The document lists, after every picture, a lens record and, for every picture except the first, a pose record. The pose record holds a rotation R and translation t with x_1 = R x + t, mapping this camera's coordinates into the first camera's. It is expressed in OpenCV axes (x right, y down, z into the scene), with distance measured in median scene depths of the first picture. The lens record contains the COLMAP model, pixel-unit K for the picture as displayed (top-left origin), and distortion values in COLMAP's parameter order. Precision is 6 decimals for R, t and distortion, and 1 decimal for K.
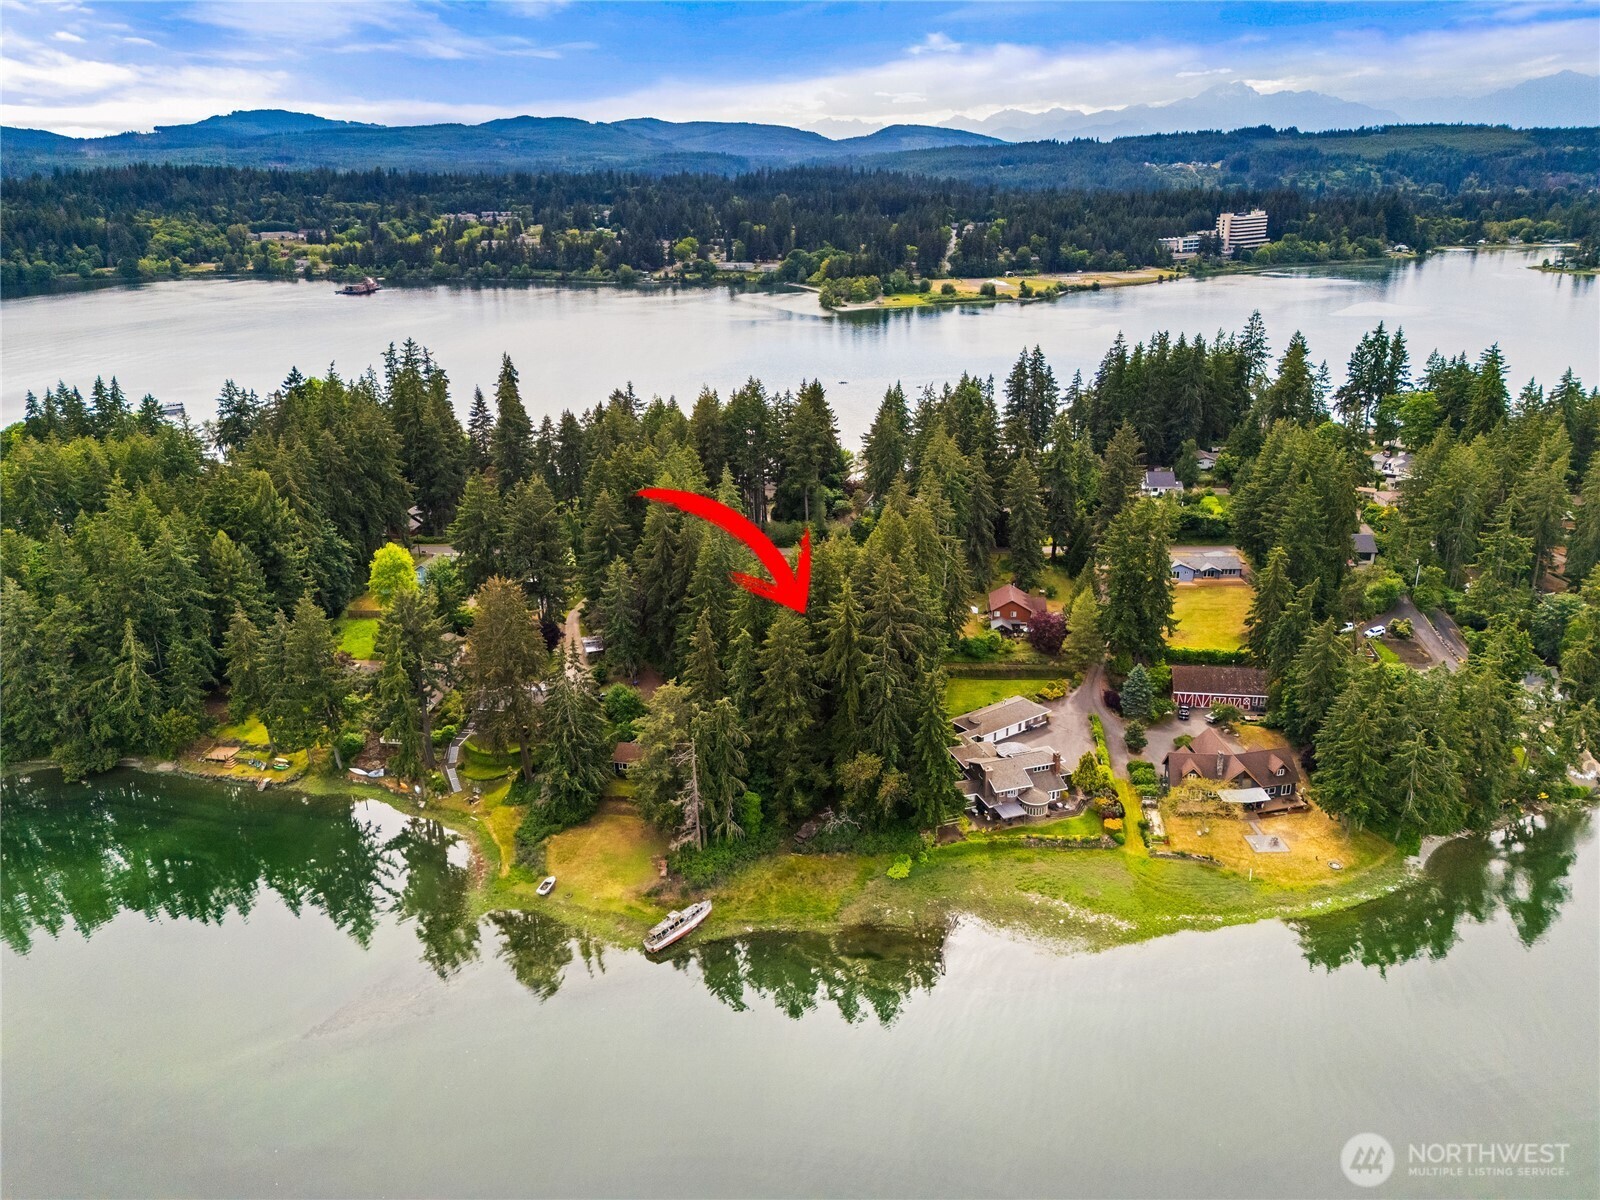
lens RADIAL K [[1171.4, 0, 806.8], [0, 1171.4, 595.5], [0, 0, 1]] dist [0.056573, -0.043780]
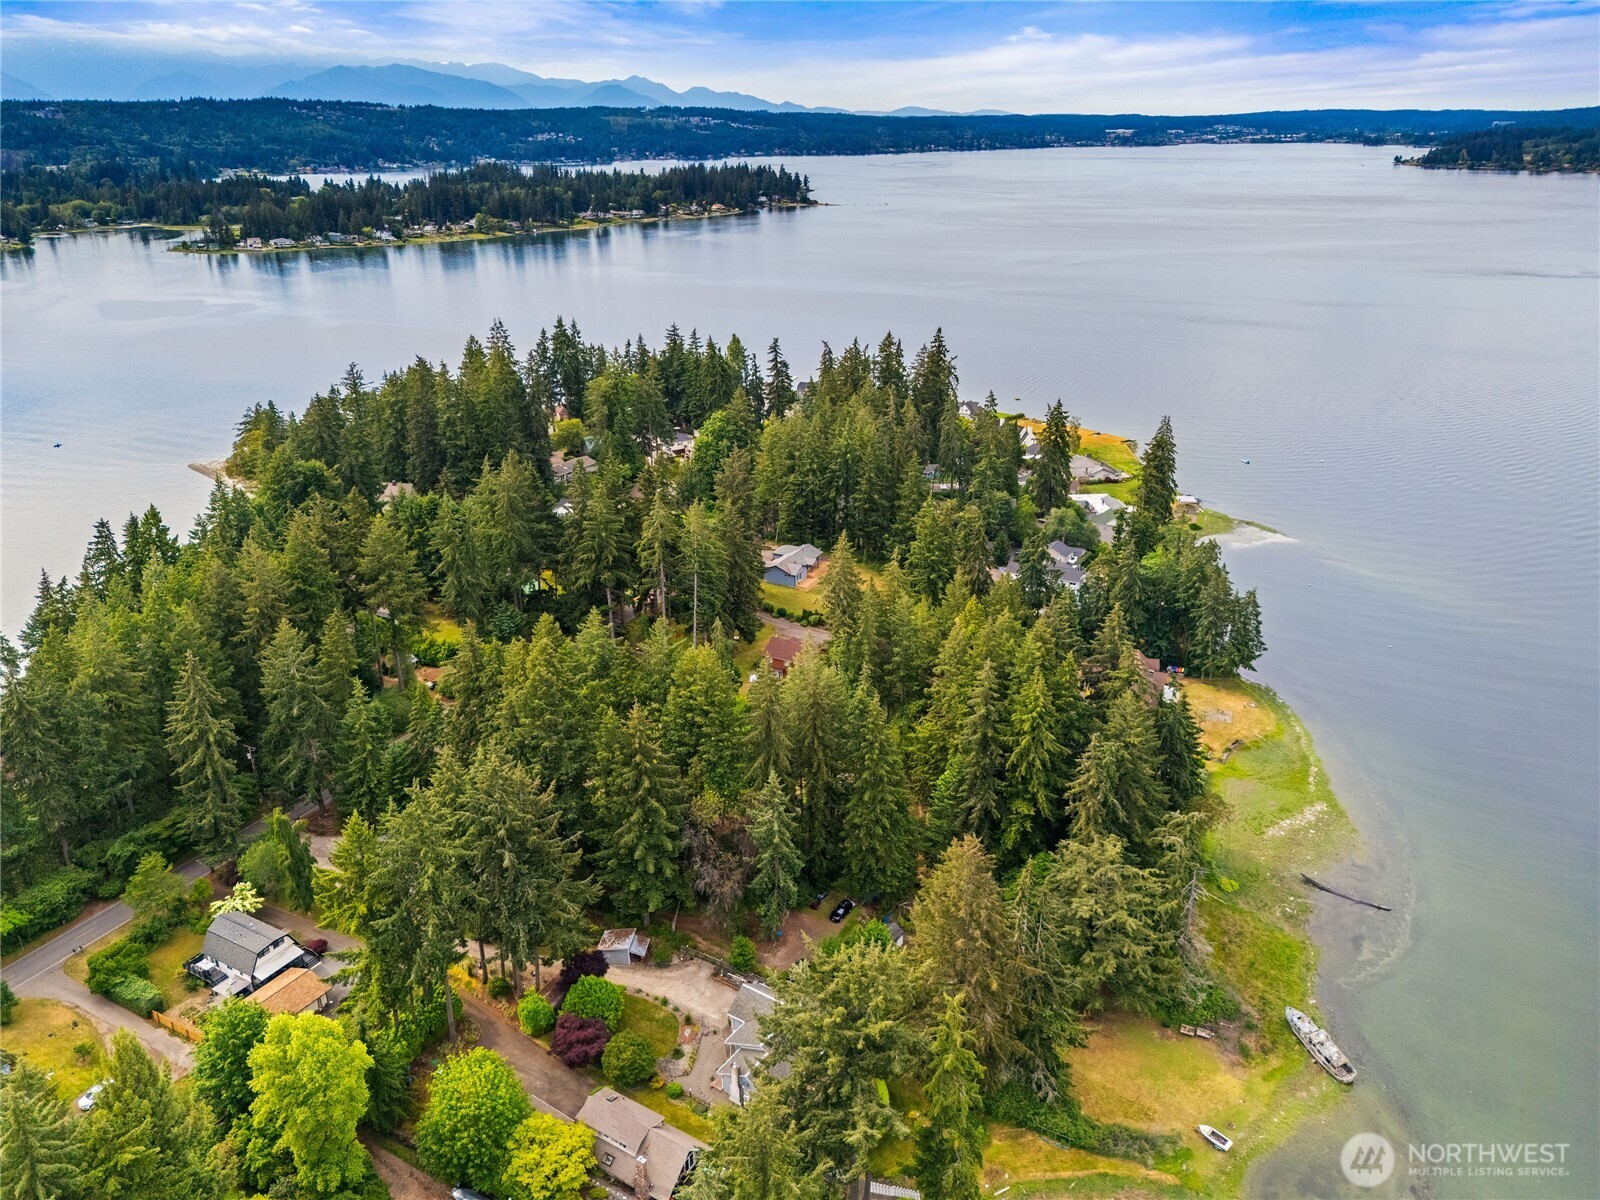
lens RADIAL K [[1171.4, 0, 804.6], [0, 1171.4, 601.6], [0, 0, 1]] dist [0.056573, -0.043780]
pose [[0.392654, -0.330317, 0.858320, -0.573729], [0.309225, 0.926357, 0.215040, -0.216778], [-0.866142, 0.180978, 0.465880, 0.523967]]
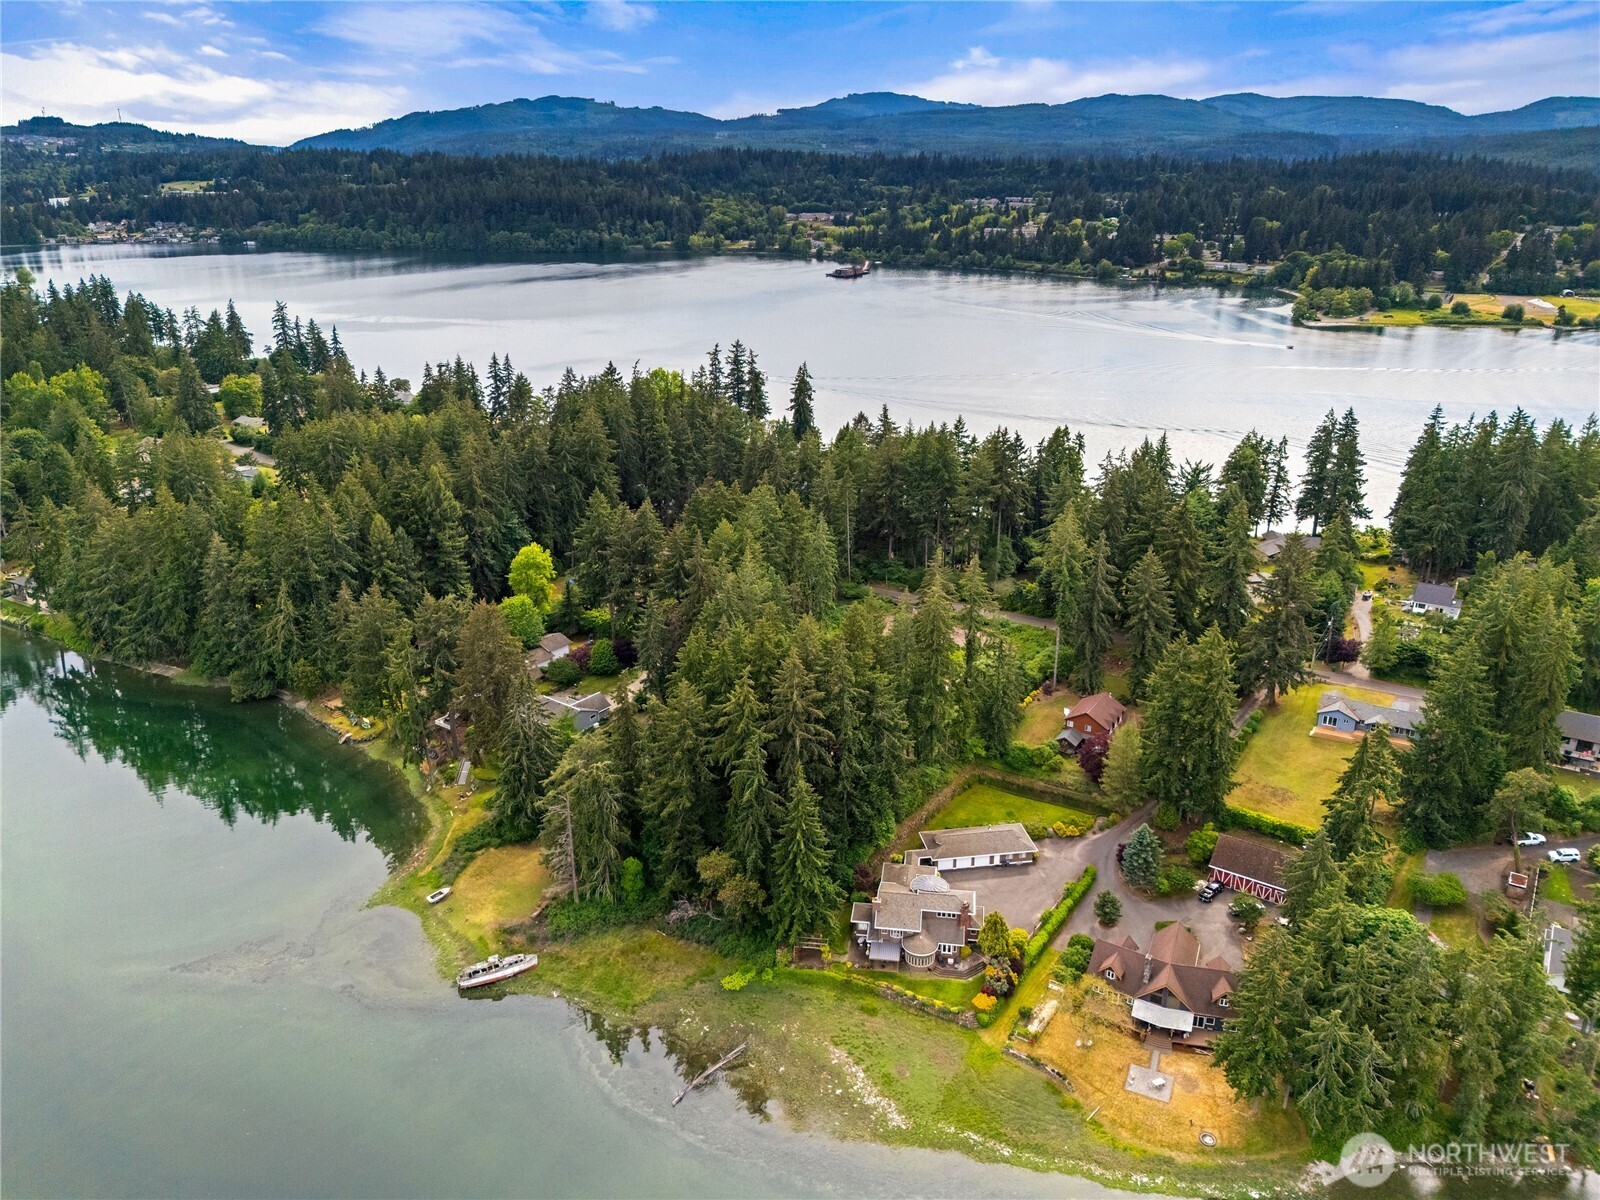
lens RADIAL K [[1171.4, 0, 806.8], [0, 1171.4, 602.6], [0, 0, 1]] dist [0.056573, -0.043780]
pose [[0.895529, 0.171391, -0.410674, 0.310151], [-0.162218, 0.985085, 0.057379, -0.086729], [0.414384, 0.015234, 0.909975, 0.100342]]
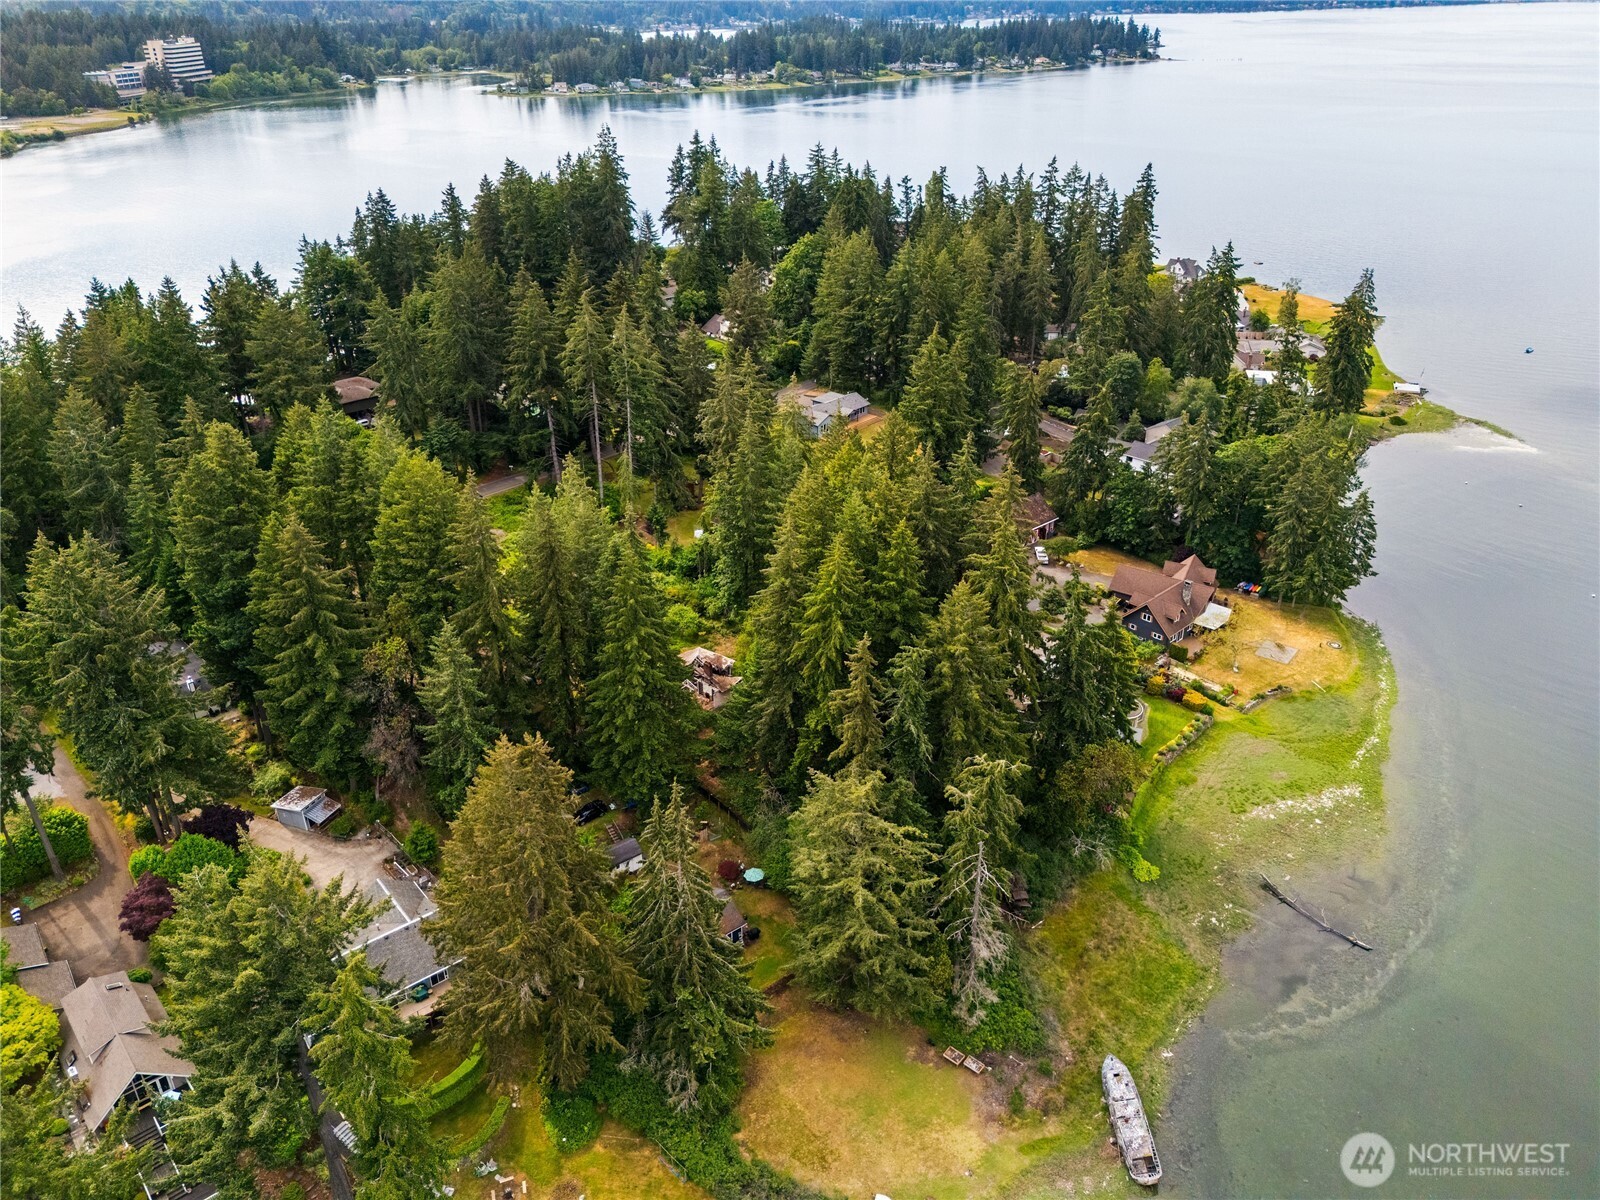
lens RADIAL K [[1171.4, 0, 804.1], [0, 1171.4, 600.7], [0, 0, 1]] dist [0.056573, -0.043780]
pose [[0.637744, -0.341532, 0.690390, -0.340506], [0.256456, 0.939332, 0.227783, -0.098911], [-0.726301, 0.031788, 0.686641, 0.421159]]
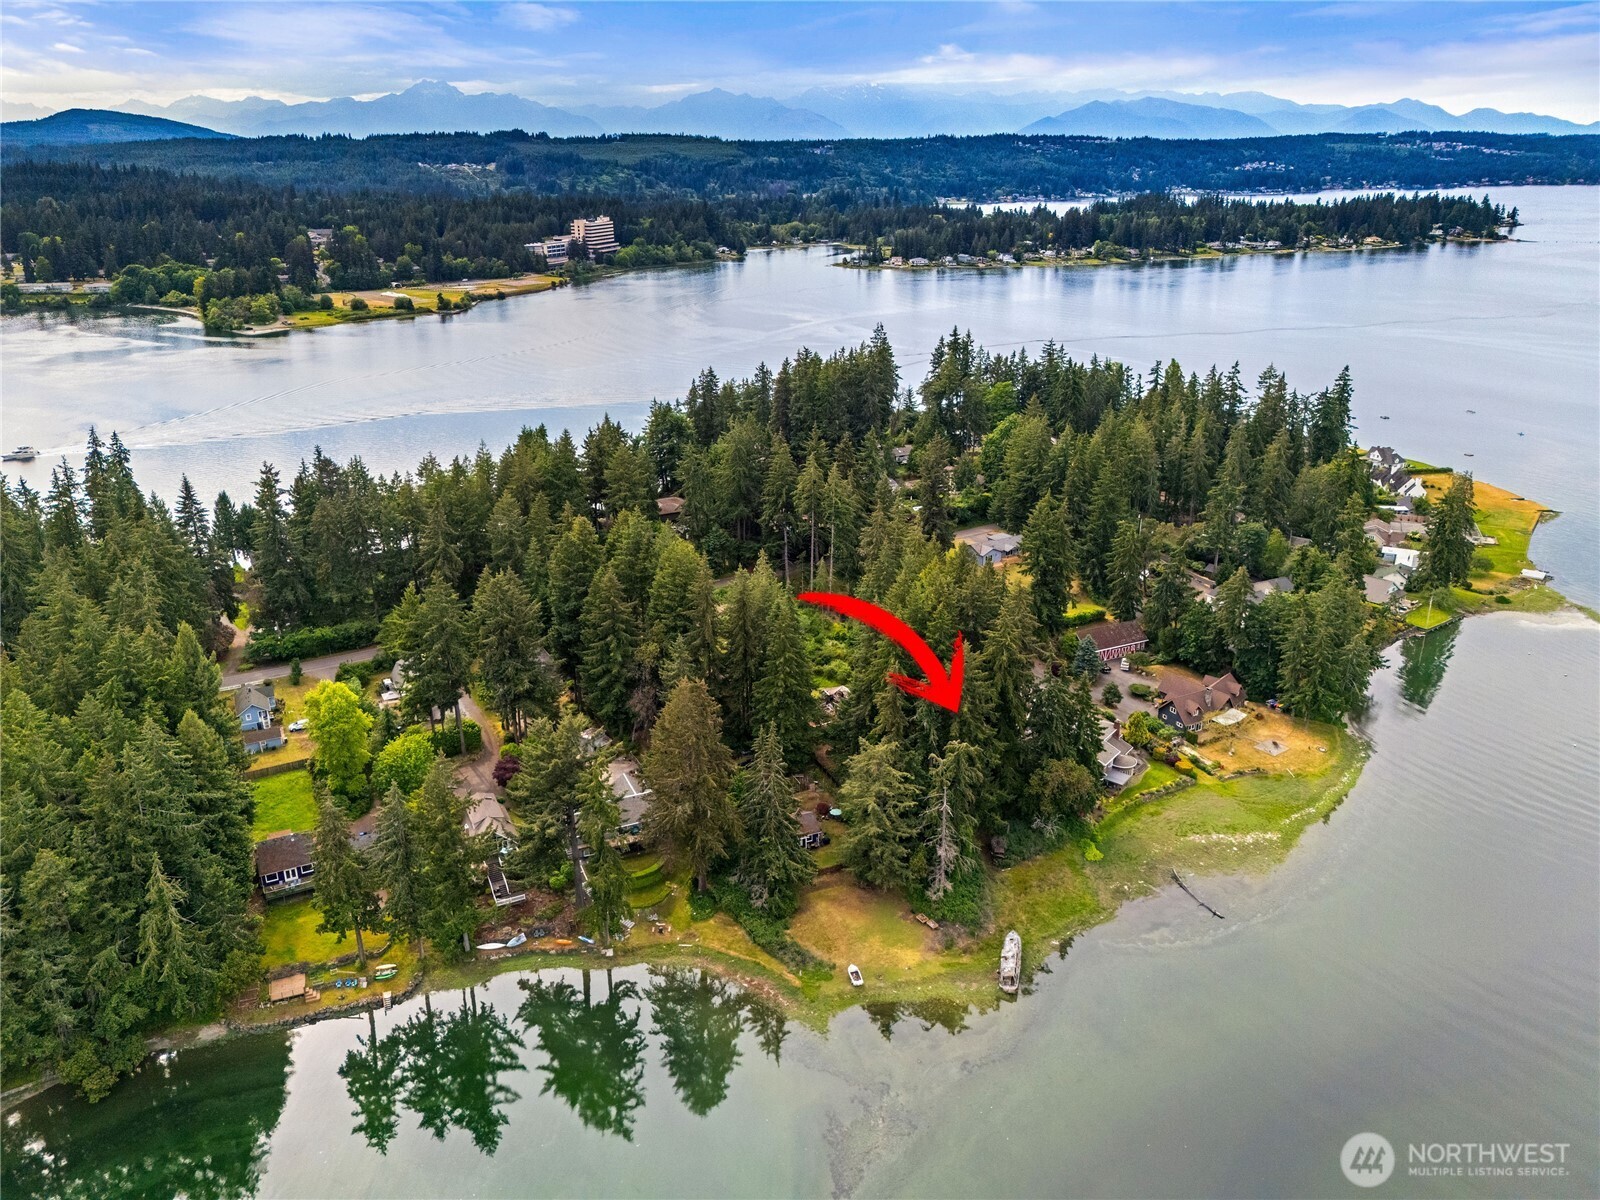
lens RADIAL K [[1171.4, 0, 805.4], [0, 1171.4, 595.7], [0, 0, 1]] dist [0.056573, -0.043780]
pose [[0.825382, -0.184657, 0.533523, -0.464920], [0.183292, 0.981455, 0.056129, -0.080026], [-0.533994, 0.051462, 0.843921, 0.121014]]
